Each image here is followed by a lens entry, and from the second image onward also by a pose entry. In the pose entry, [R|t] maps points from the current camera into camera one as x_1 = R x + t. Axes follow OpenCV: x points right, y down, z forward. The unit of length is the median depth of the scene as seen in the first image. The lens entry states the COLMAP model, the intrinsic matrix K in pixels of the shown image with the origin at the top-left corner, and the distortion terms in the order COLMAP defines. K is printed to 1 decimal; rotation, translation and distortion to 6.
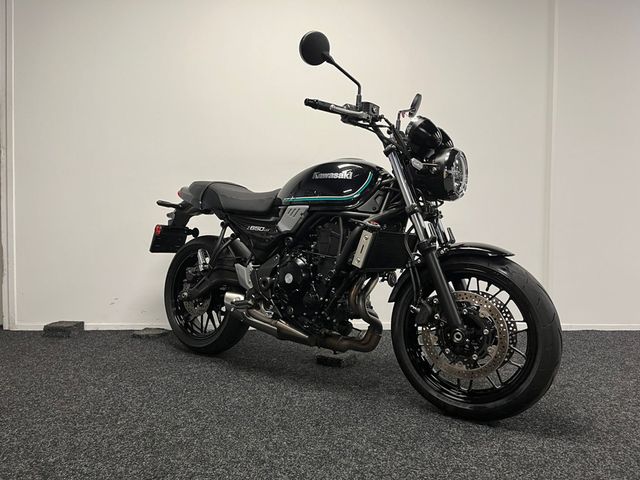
lens RADIAL K [[490.0, 0, 320.0], [0, 490.0, 240.0], [0, 0, 1]] dist [-0.005737, -0.001198]
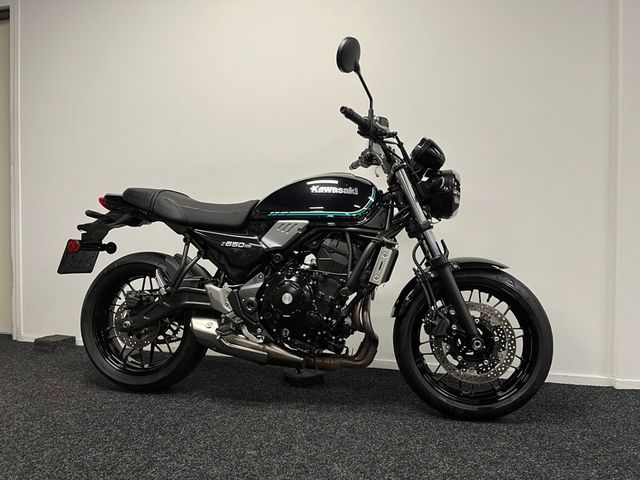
lens RADIAL K [[480.5, 0, 320.2], [0, 480.5, 255.5], [0, 0, 1]] dist [0.008239, 0.000291]
pose [[0.916570, -0.017915, 0.399473, -0.373345], [0.011823, 0.999773, 0.017708, -0.018985], [-0.399699, -0.011507, 0.916574, 0.142267]]
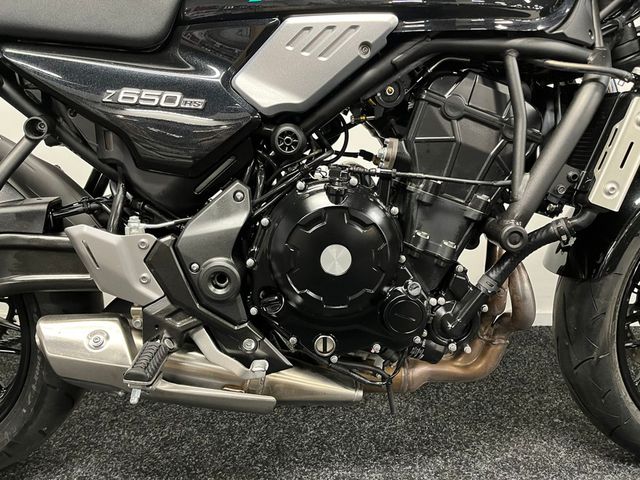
lens RADIAL K [[480.5, 0, 320.2], [0, 480.5, 255.5], [0, 0, 1]] dist [0.008239, 0.000291]
pose [[0.785771, -0.190286, 0.588520, -0.257971], [0.025759, 0.960742, 0.276244, -0.011364], [-0.617981, -0.201904, 0.759825, 0.780212]]
